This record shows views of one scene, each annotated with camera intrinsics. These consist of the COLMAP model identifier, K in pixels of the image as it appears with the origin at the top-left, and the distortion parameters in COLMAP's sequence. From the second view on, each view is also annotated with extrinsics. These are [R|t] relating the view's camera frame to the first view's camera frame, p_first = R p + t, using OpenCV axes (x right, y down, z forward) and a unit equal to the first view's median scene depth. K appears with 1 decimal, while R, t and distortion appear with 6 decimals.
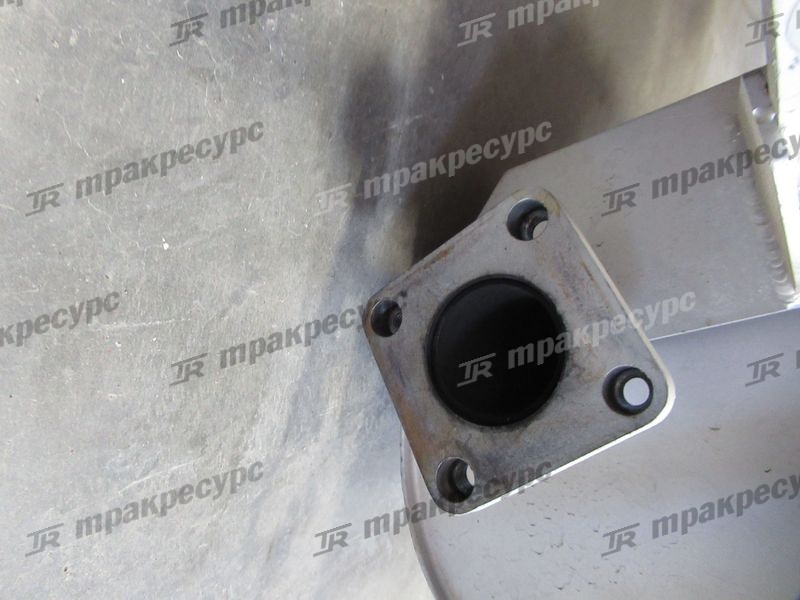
lens RADIAL K [[594.7, 0, 395.9], [0, 594.7, 298.0], [0, 0, 1]] dist [-0.021132, 0.013901]
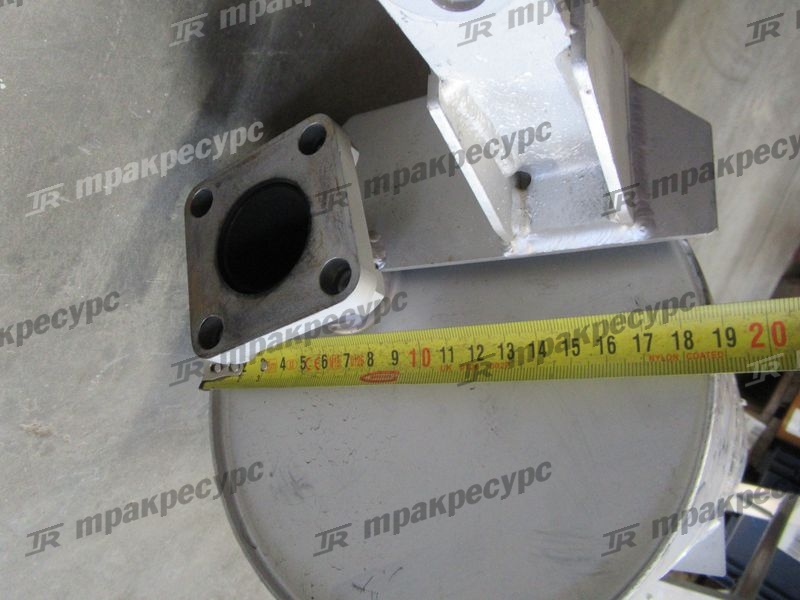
lens RADIAL K [[594.7, 0, 404.3], [0, 594.7, 302.7], [0, 0, 1]] dist [-0.021132, 0.013901]
pose [[0.976402, 0.215110, 0.019170, 0.421766], [-0.215402, 0.976414, 0.014751, 0.129940], [-0.015545, -0.018533, 0.999707, -0.222811]]
